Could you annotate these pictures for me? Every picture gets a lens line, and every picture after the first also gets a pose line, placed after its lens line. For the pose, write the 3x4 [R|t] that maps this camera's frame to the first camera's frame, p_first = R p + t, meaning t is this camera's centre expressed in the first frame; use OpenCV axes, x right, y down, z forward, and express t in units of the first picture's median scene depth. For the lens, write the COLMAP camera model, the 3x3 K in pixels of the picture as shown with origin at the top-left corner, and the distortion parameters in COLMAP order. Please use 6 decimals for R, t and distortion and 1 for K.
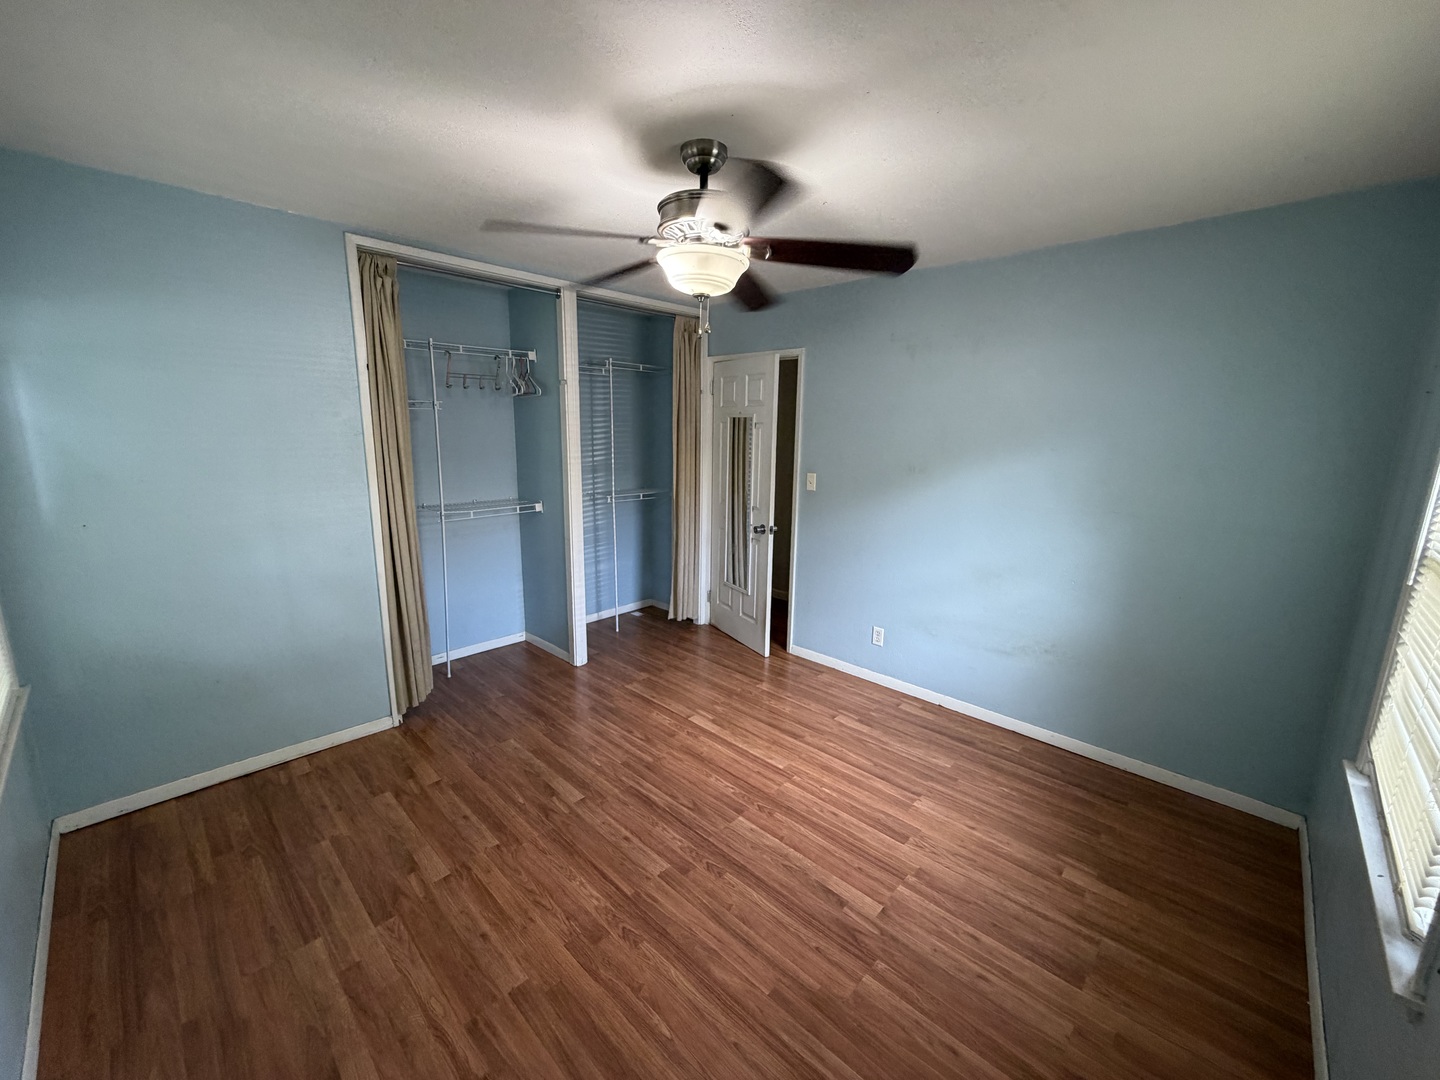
lens RADIAL K [[576.2, 0, 716.7], [0, 576.2, 540.7], [0, 0, 1]] dist [-0.000603, 0.000151]
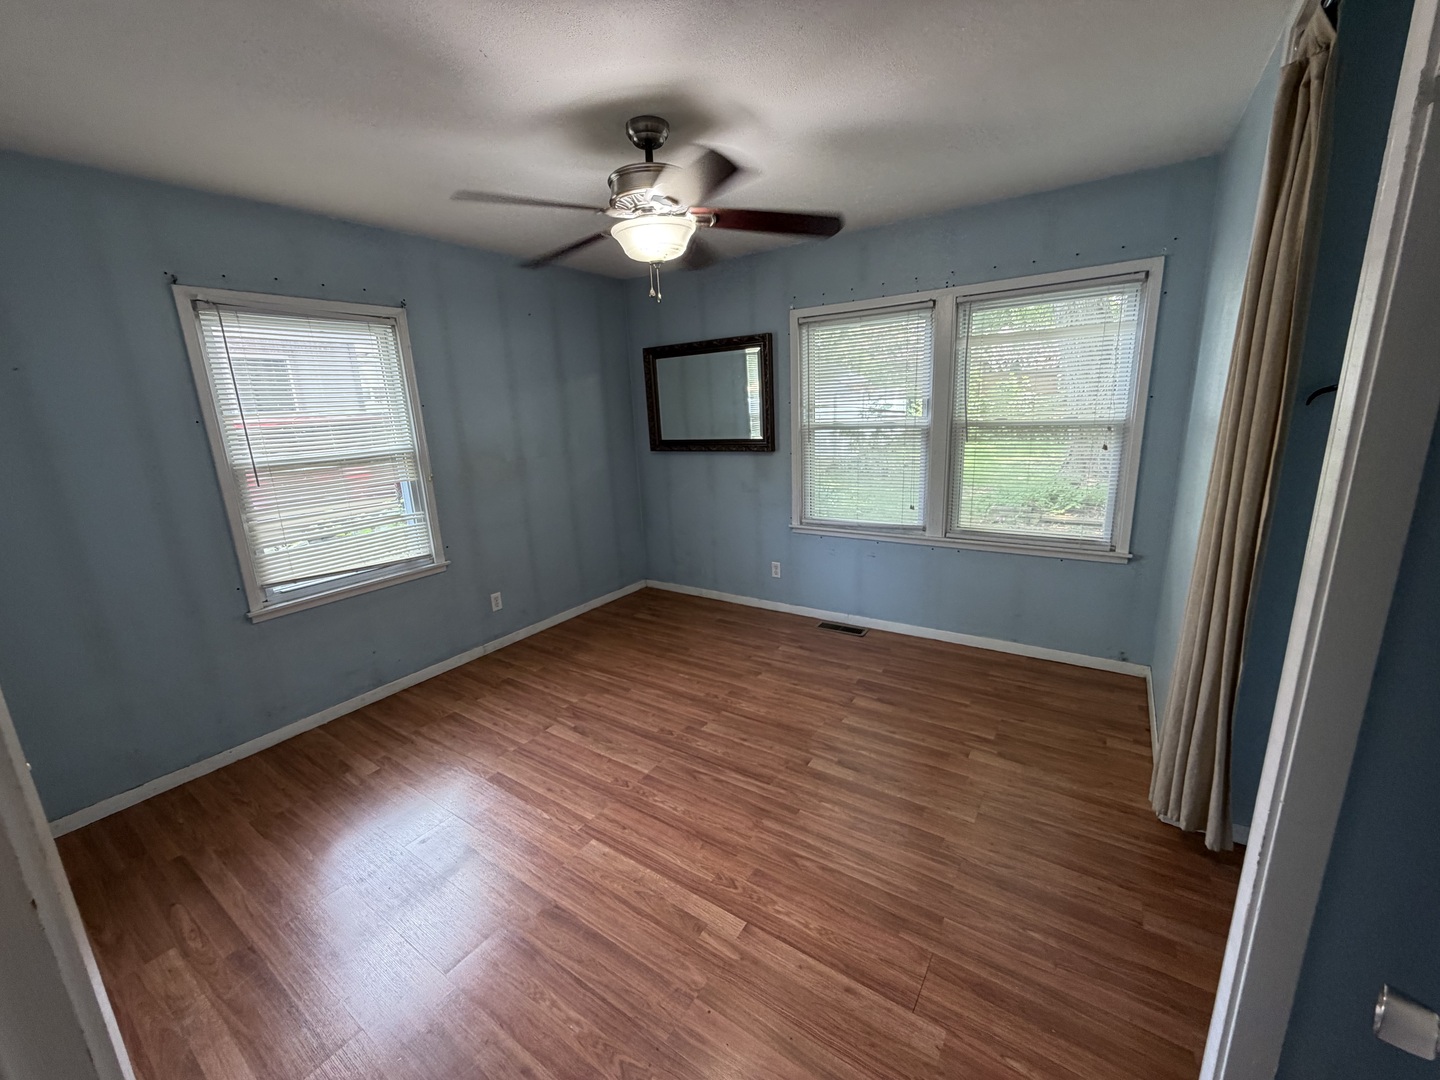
lens RADIAL K [[576.2, 0, 716.7], [0, 576.2, 540.7], [0, 0, 1]] dist [-0.000603, 0.000151]
pose [[-0.985994, 0.063701, -0.154138, 0.054131], [-0.006115, 0.909758, 0.415093, -0.339481], [0.166670, 0.410222, -0.896627, 1.888361]]
